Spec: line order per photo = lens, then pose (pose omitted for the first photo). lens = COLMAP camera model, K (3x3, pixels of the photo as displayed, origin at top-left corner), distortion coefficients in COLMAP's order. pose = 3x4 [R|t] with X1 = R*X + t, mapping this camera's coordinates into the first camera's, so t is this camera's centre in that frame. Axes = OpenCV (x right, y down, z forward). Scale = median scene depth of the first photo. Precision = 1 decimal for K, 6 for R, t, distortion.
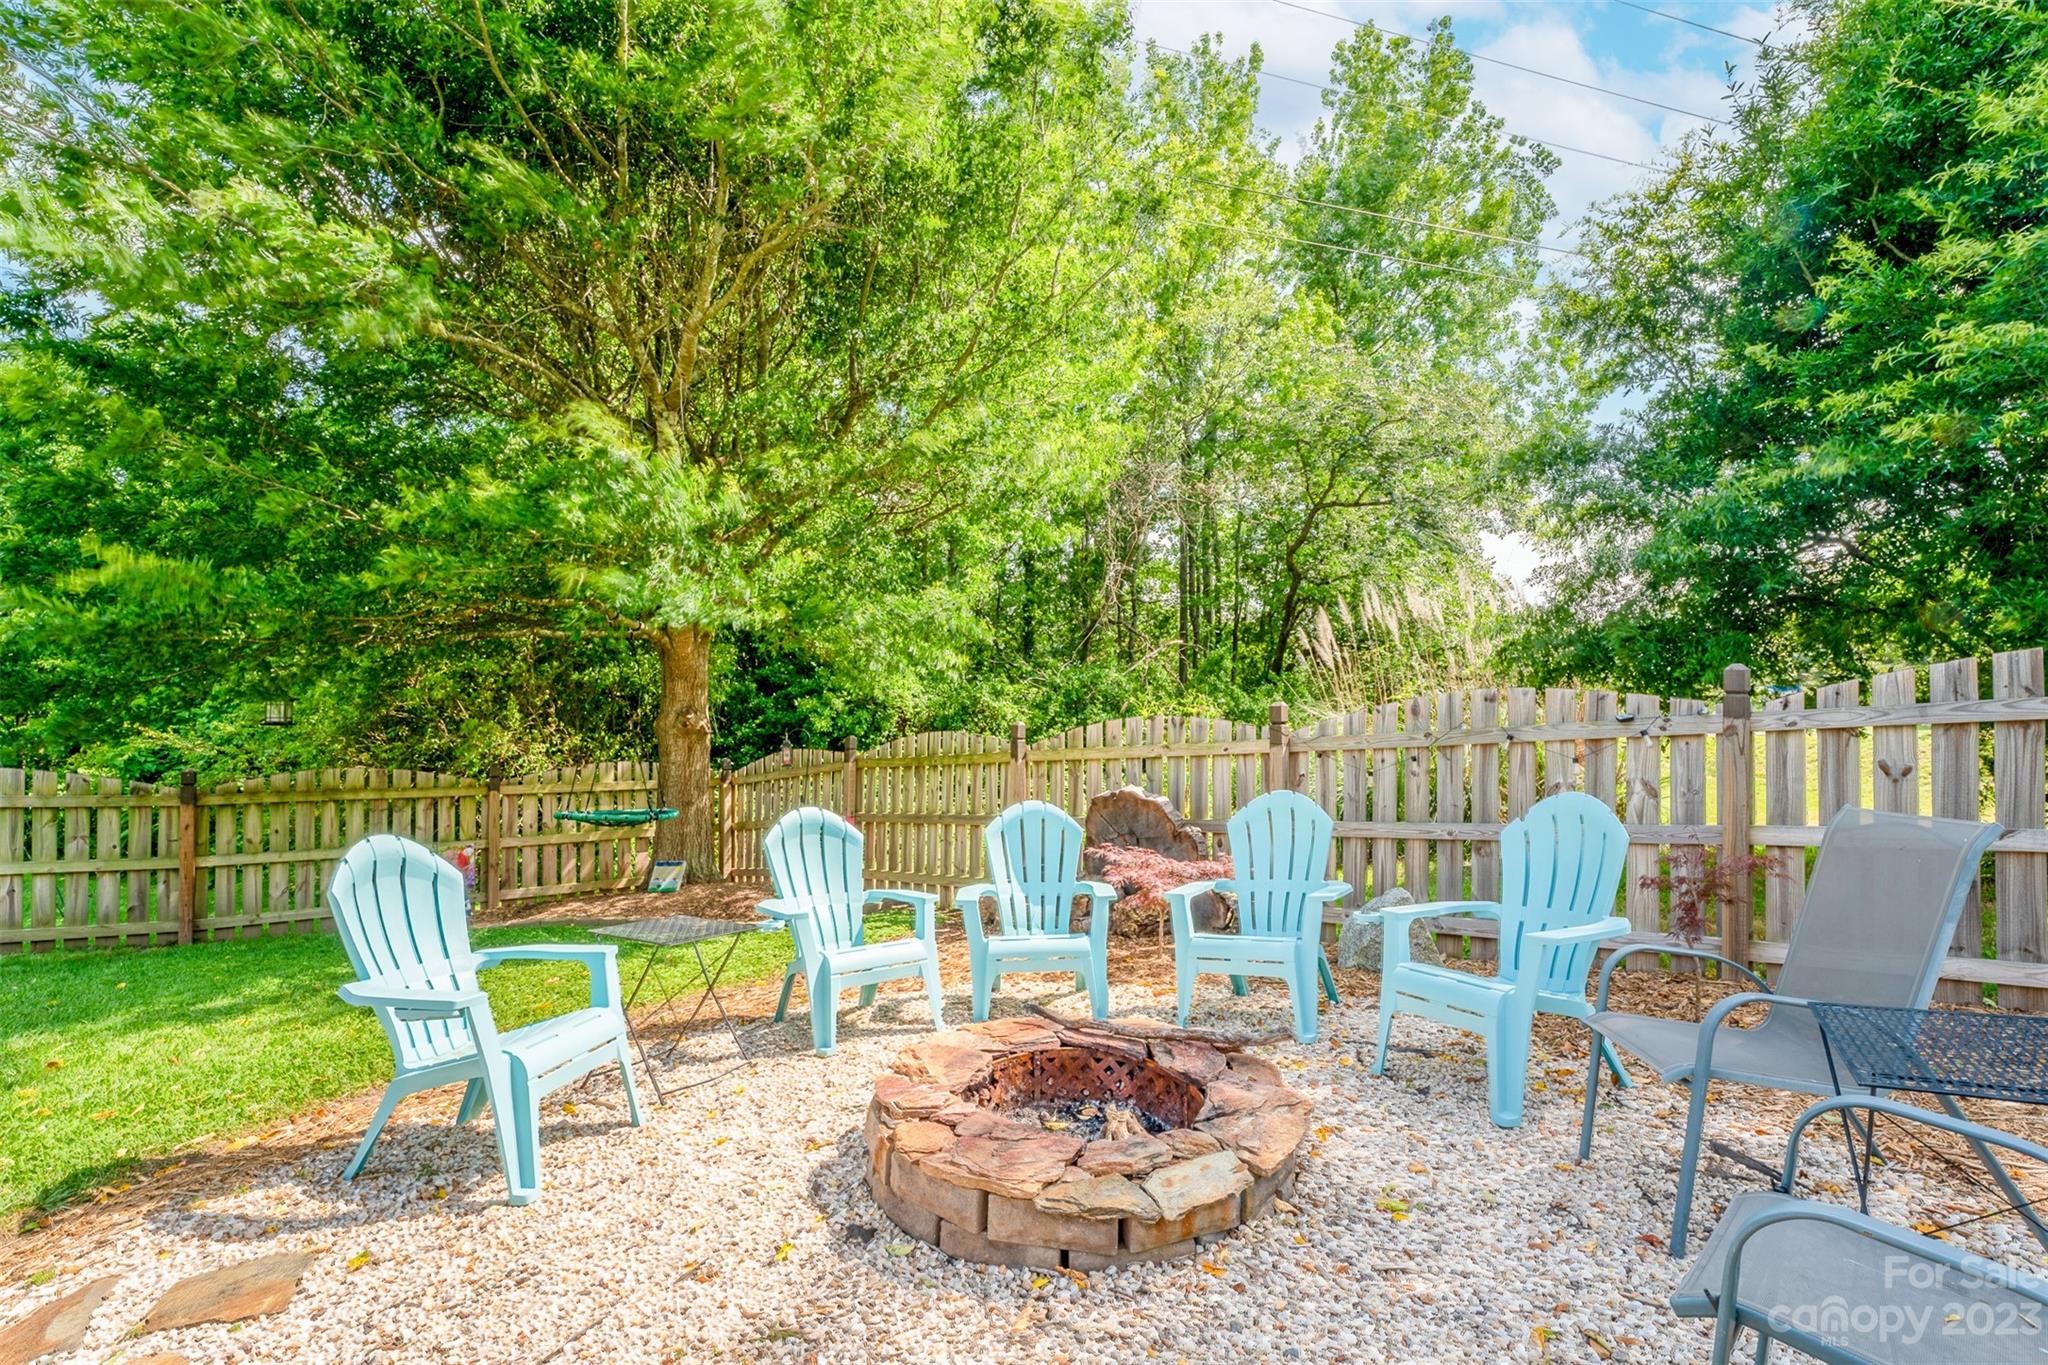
lens RADIAL K [[920.0, 0, 1021.8], [0, 920.0, 676.3], [0, 0, 1]] dist [-0.020776, 0.002952]
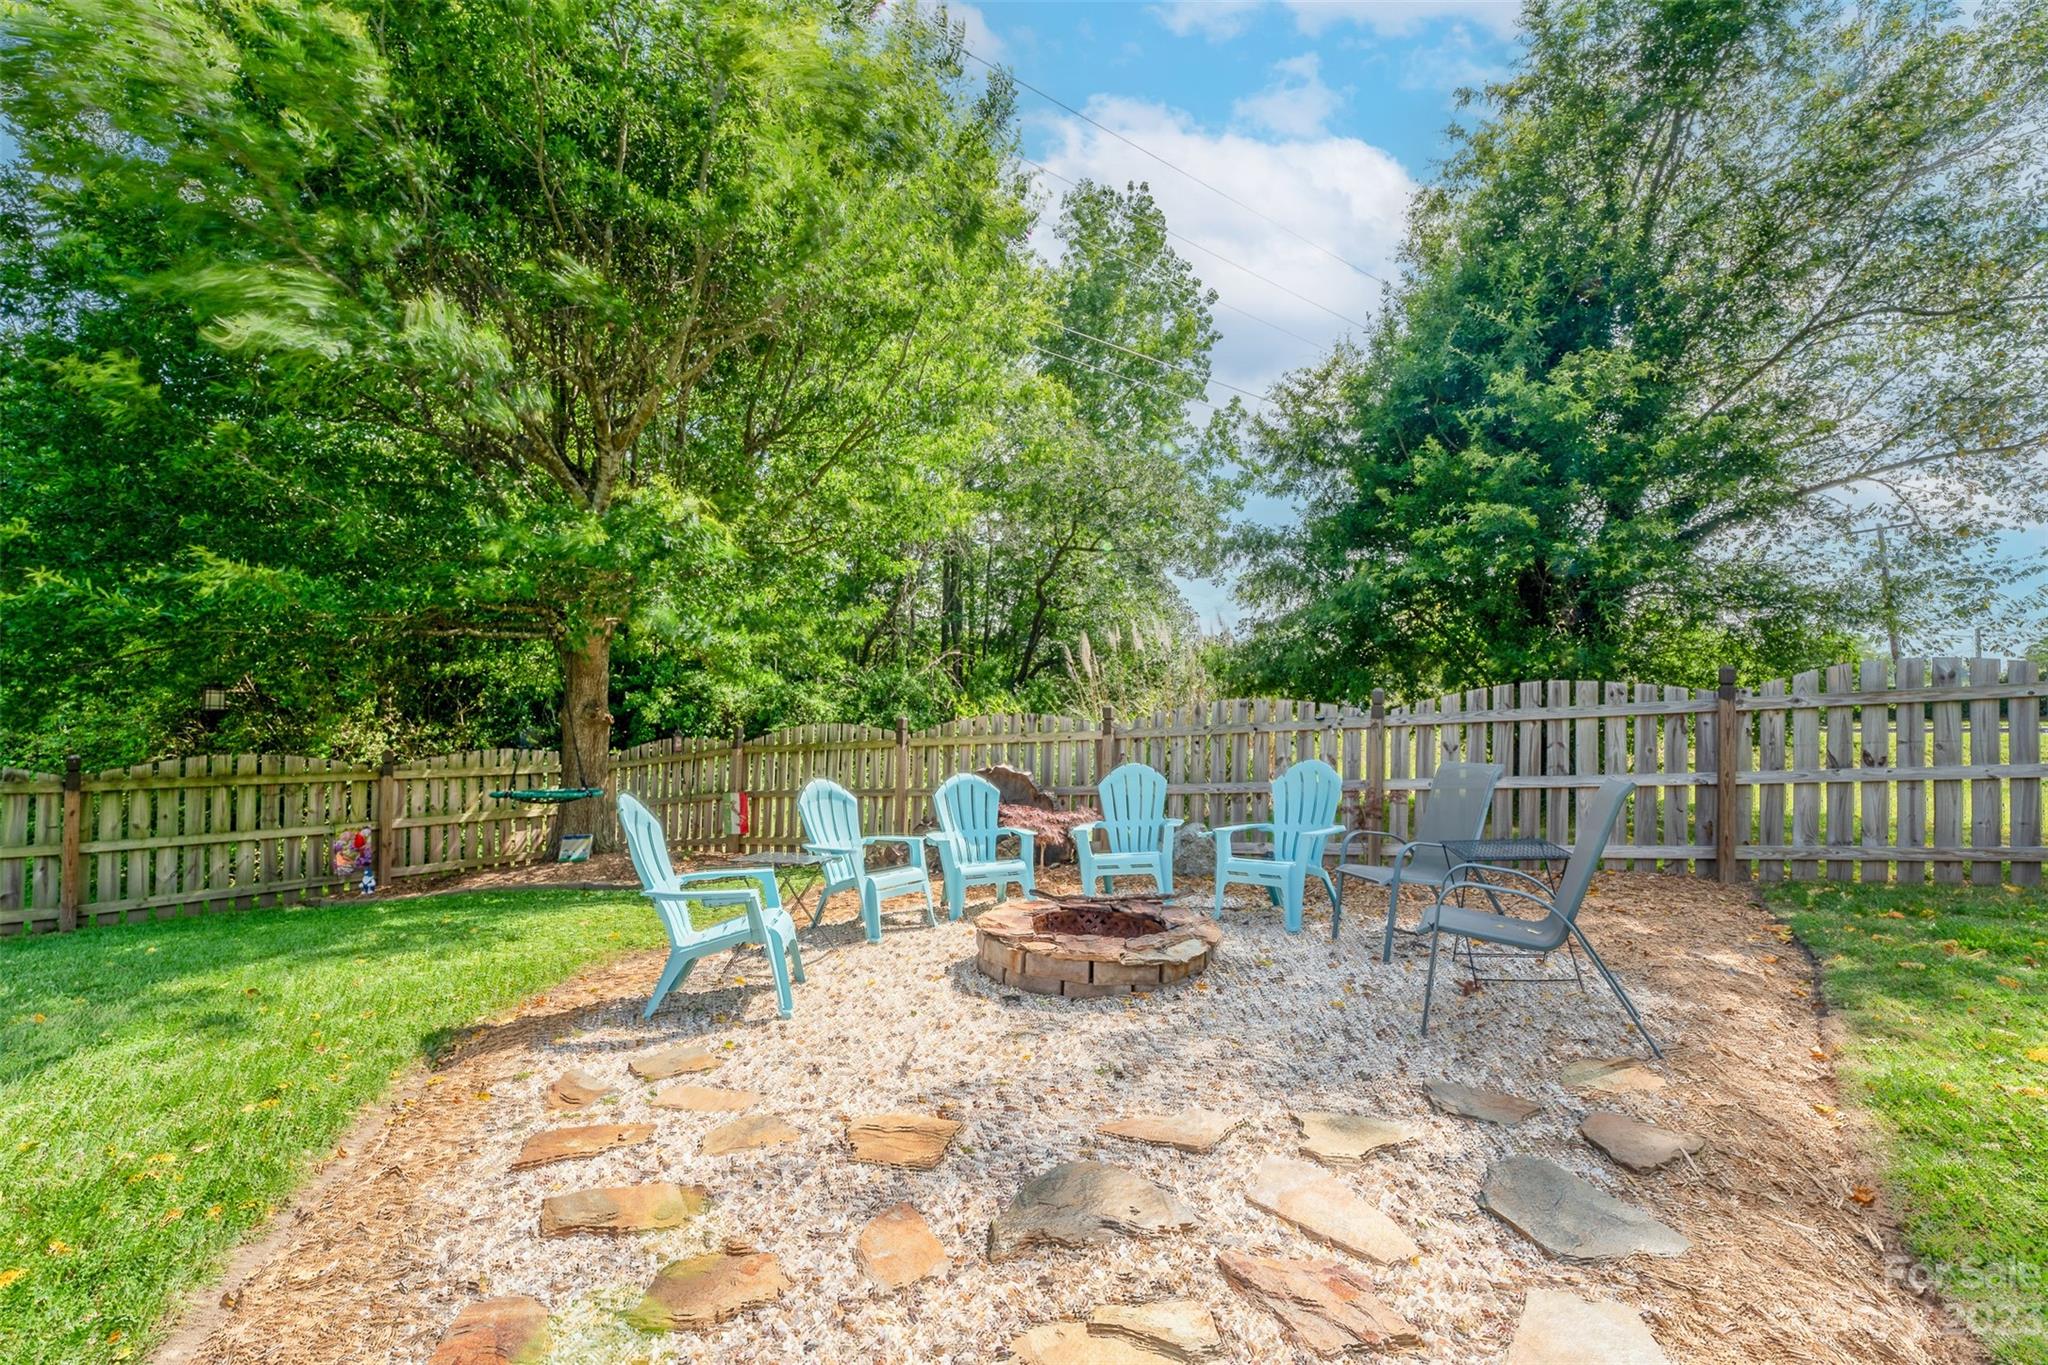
lens RADIAL K [[829.0, 0, 1022.1], [0, 829.0, 683.5], [0, 0, 1]] dist [-0.027586, 0.001913]
pose [[0.948302, 0.022720, 0.316555, -0.209396], [-0.025343, 0.999670, 0.004171, -0.006860], [-0.316355, -0.011978, 0.948565, -0.167631]]
